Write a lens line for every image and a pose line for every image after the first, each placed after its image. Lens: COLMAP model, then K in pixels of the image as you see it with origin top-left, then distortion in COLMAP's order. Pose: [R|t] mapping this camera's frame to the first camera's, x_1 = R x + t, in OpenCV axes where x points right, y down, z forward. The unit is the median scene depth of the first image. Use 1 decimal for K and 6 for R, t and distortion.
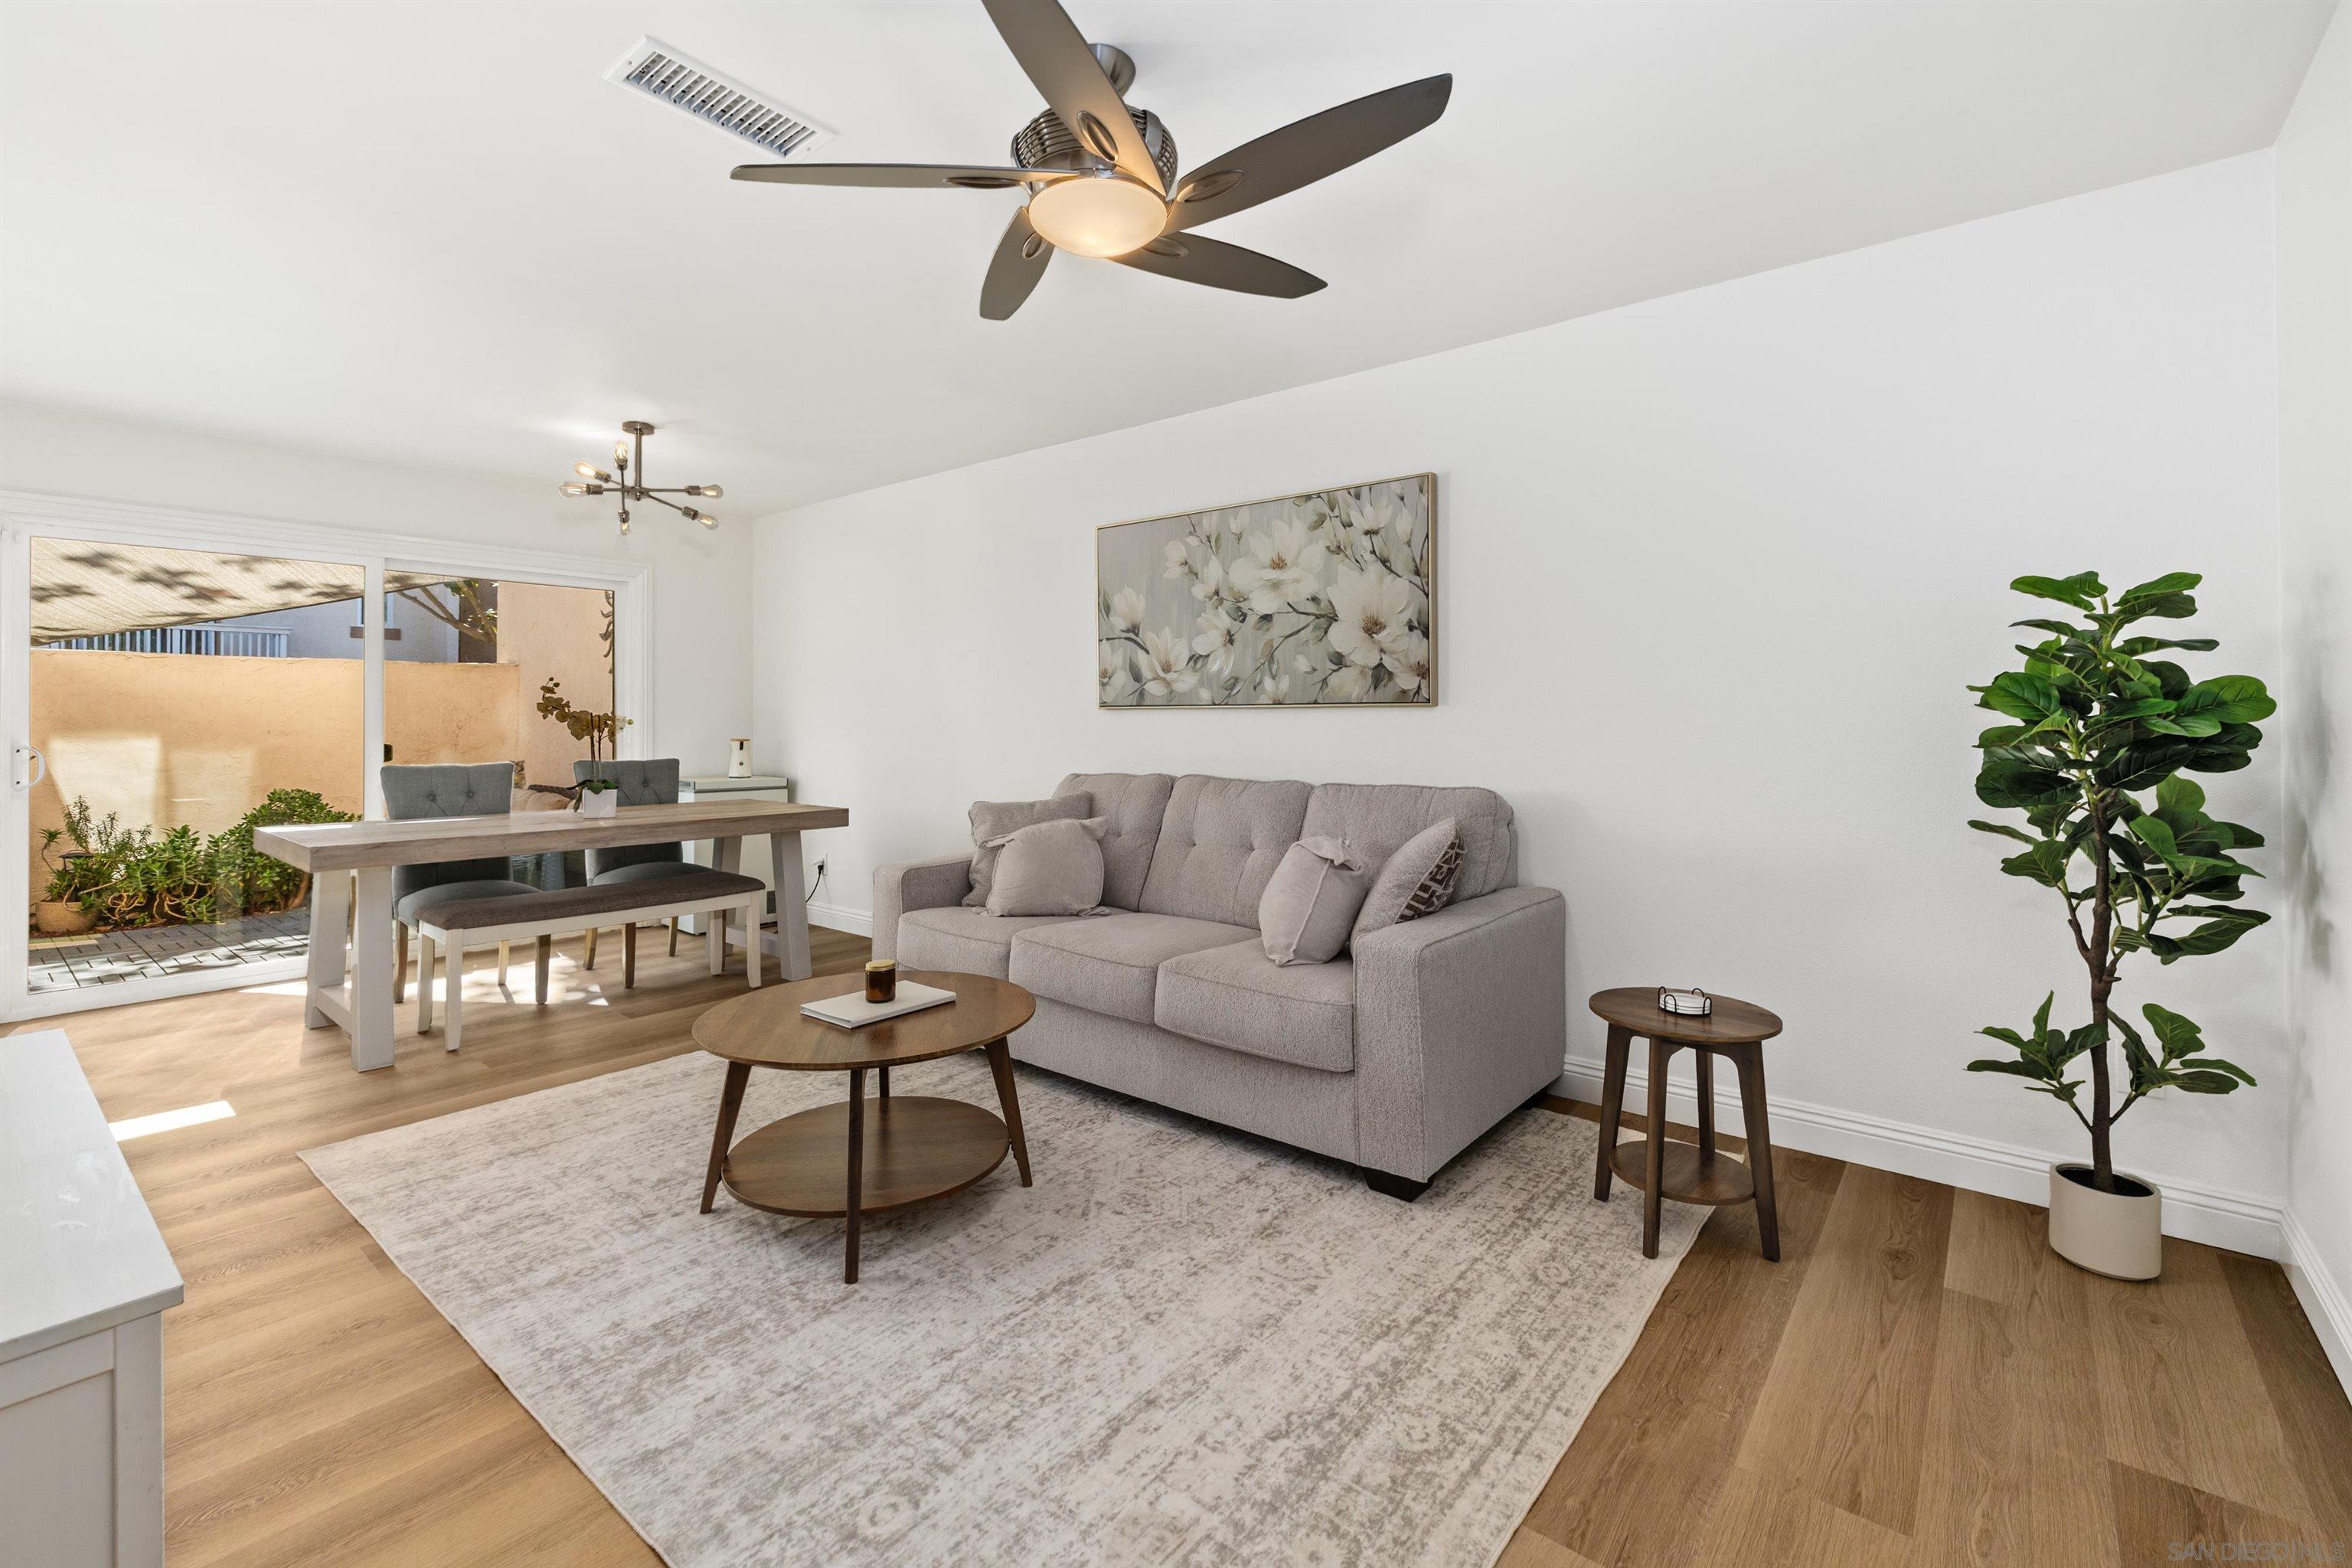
lens RADIAL K [[1027.1, 0, 1168.8], [0, 1027.1, 701.0], [0, 0, 1]] dist [-0.003537, -0.000218]
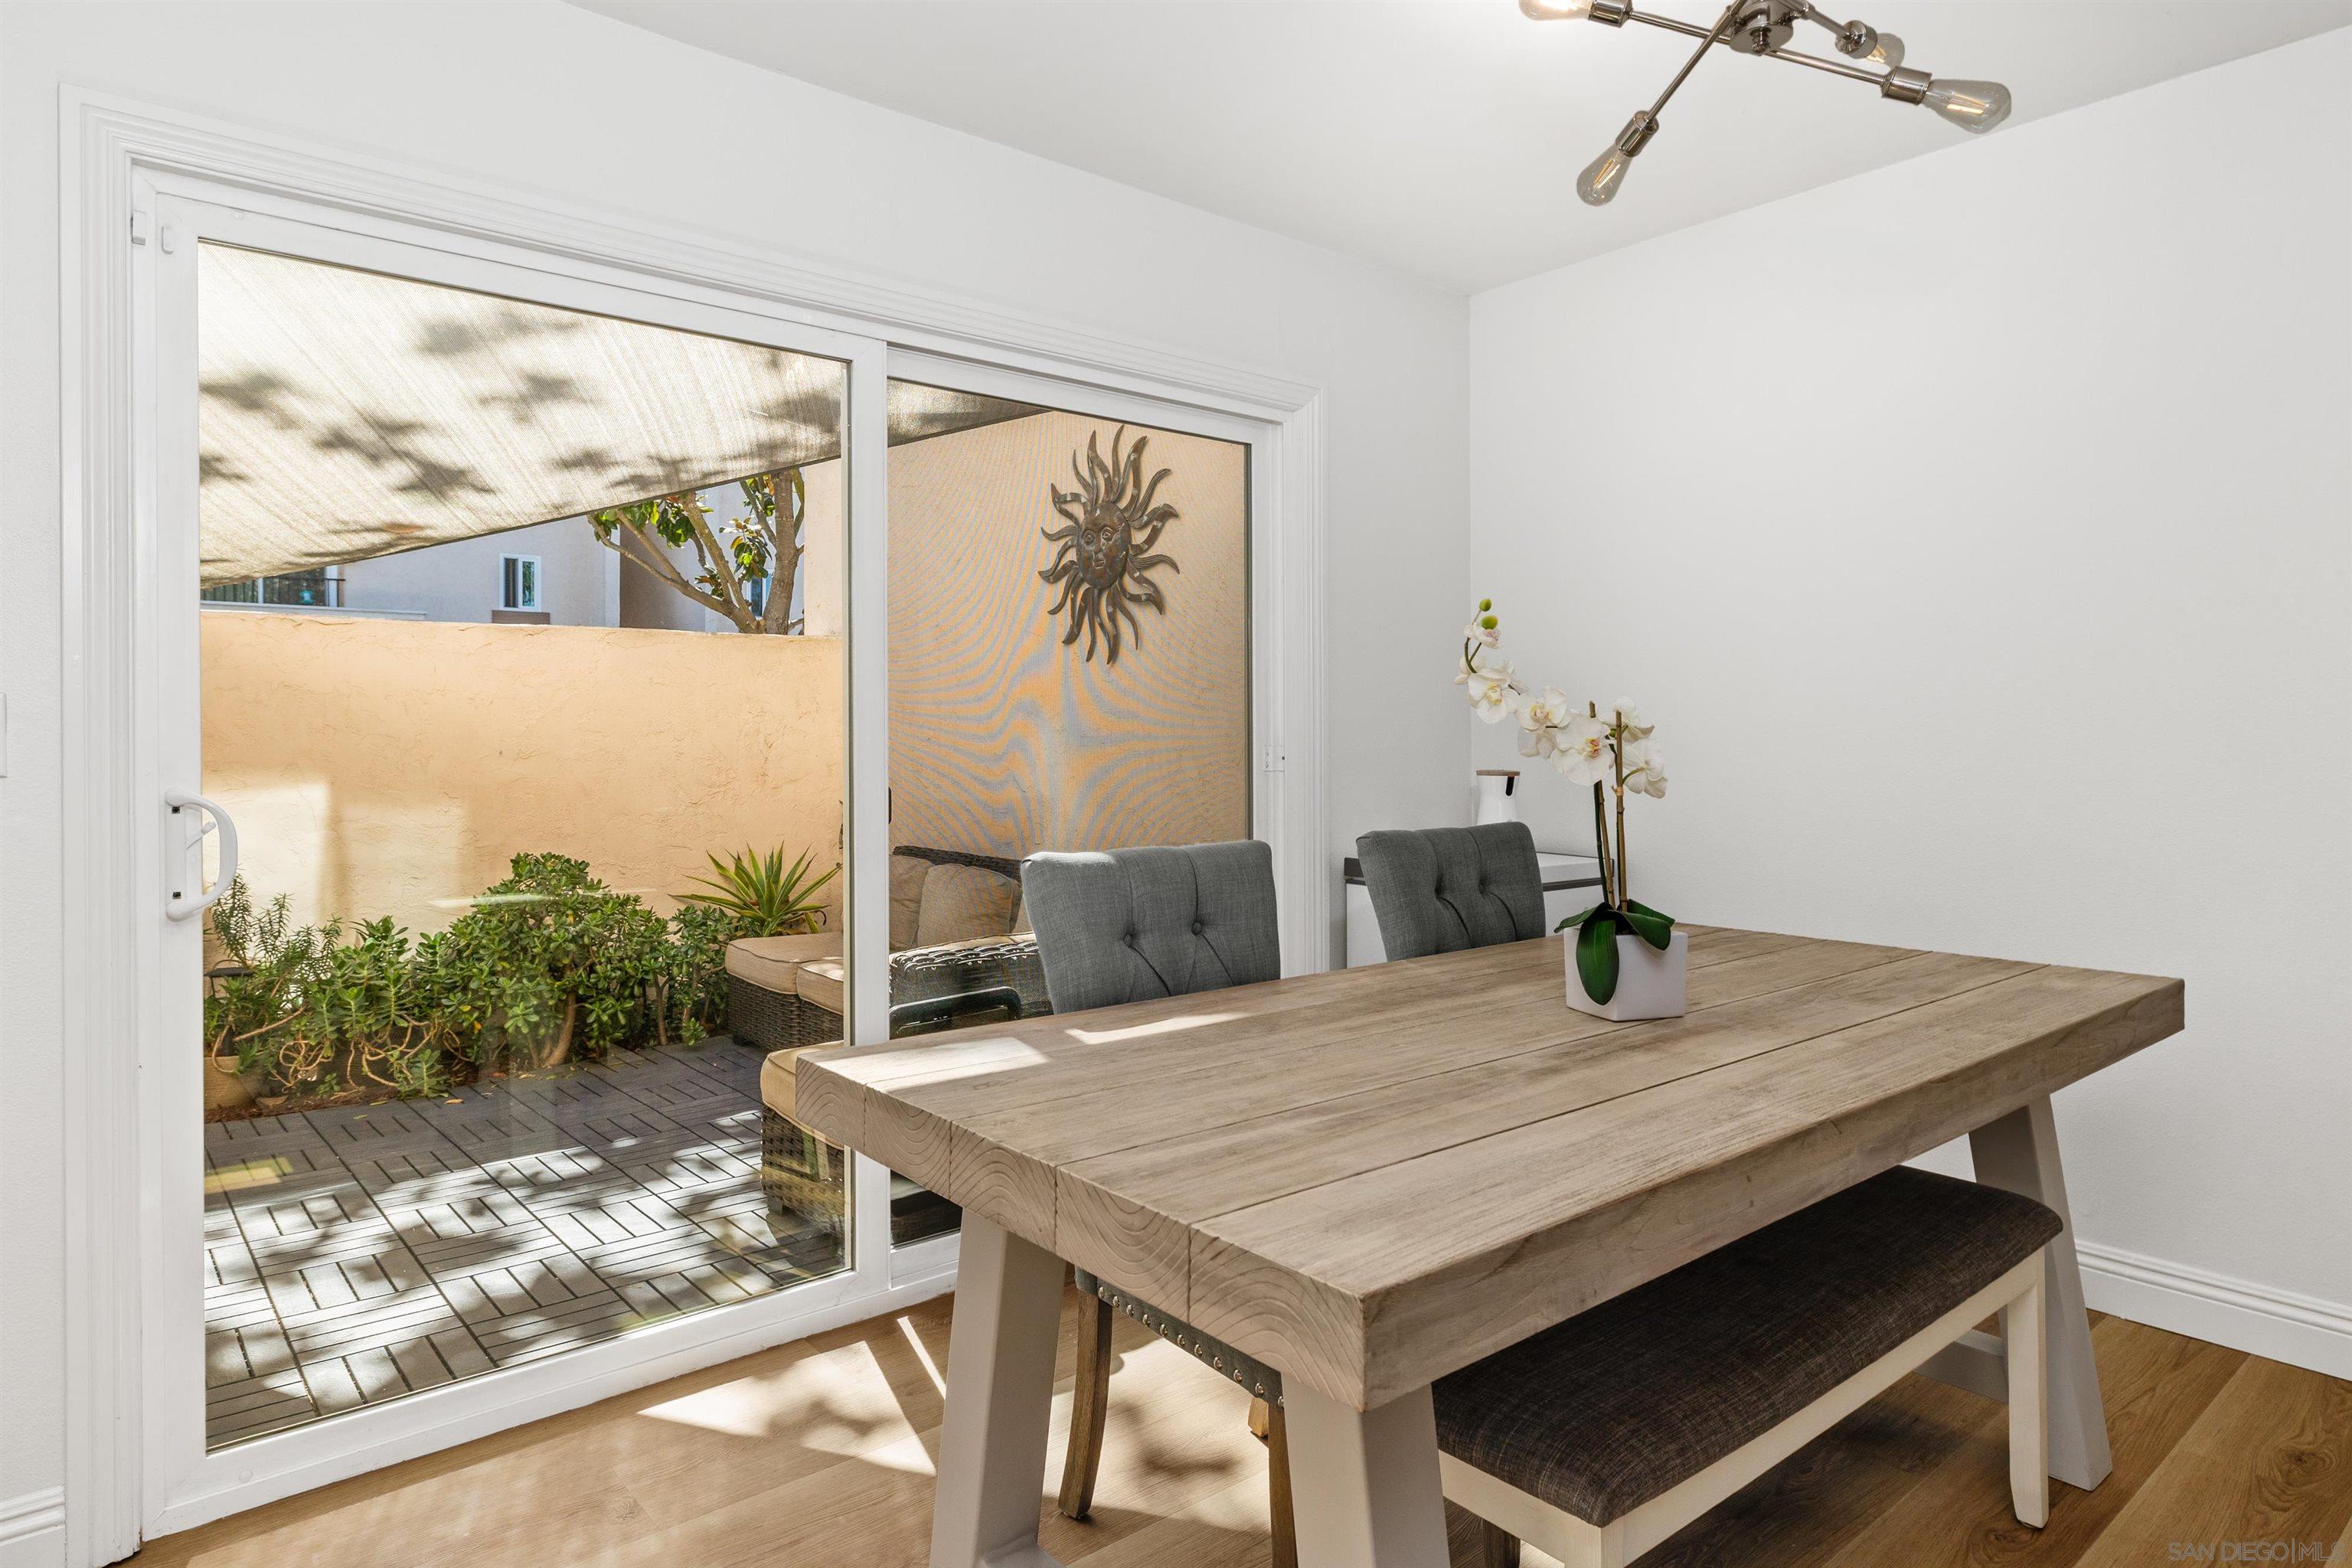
lens RADIAL K [[1336.3, 0, 1171.4], [0, 1336.3, 748.3], [0, 0, 1]] dist [0.006583, -0.001089]
pose [[0.979780, -0.005138, -0.200012, -0.396532], [0.009848, 0.999697, 0.022563, 0.013313], [0.199836, -0.024076, 0.979534, 0.369347]]
